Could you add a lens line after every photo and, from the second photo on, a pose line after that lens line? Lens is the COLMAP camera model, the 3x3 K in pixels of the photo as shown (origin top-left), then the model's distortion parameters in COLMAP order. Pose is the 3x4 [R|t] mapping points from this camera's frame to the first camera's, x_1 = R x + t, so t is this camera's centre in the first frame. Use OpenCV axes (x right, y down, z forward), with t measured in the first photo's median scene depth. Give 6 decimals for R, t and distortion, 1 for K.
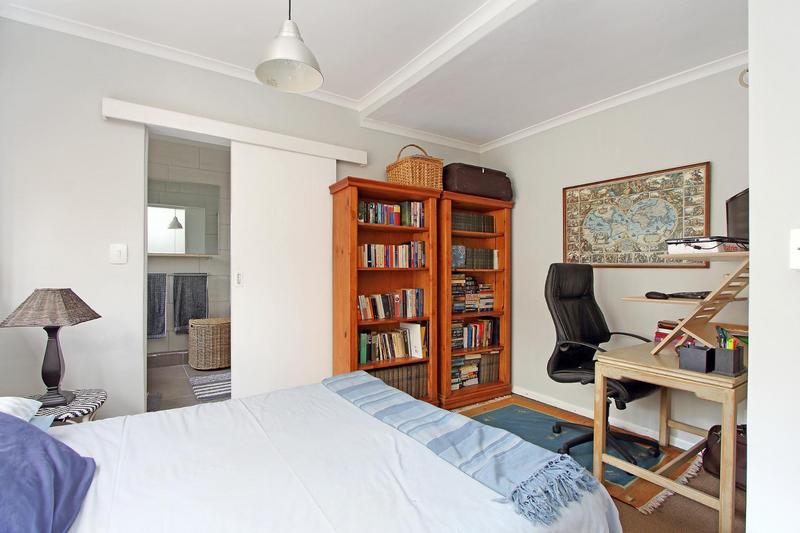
lens RADIAL K [[381.1, 0, 395.9], [0, 381.1, 267.2], [0, 0, 1]] dist [0.010028, 0.002927]
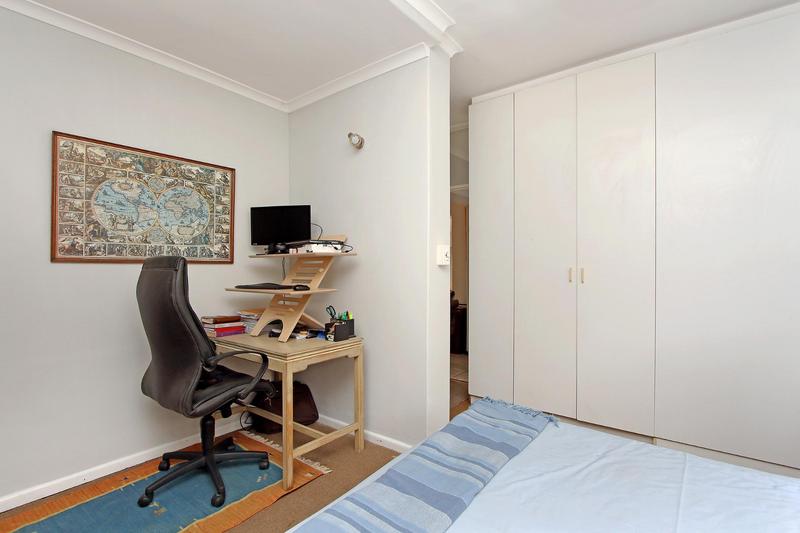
lens RADIAL K [[381.1, 0, 405.3], [0, 381.1, 264.9], [0, 0, 1]] dist [0.010028, 0.002927]
pose [[-0.294170, -0.011998, 0.955678, -0.351368], [-0.012433, 0.999885, 0.008726, -0.007167], [-0.955672, -0.009315, -0.294285, 0.724429]]
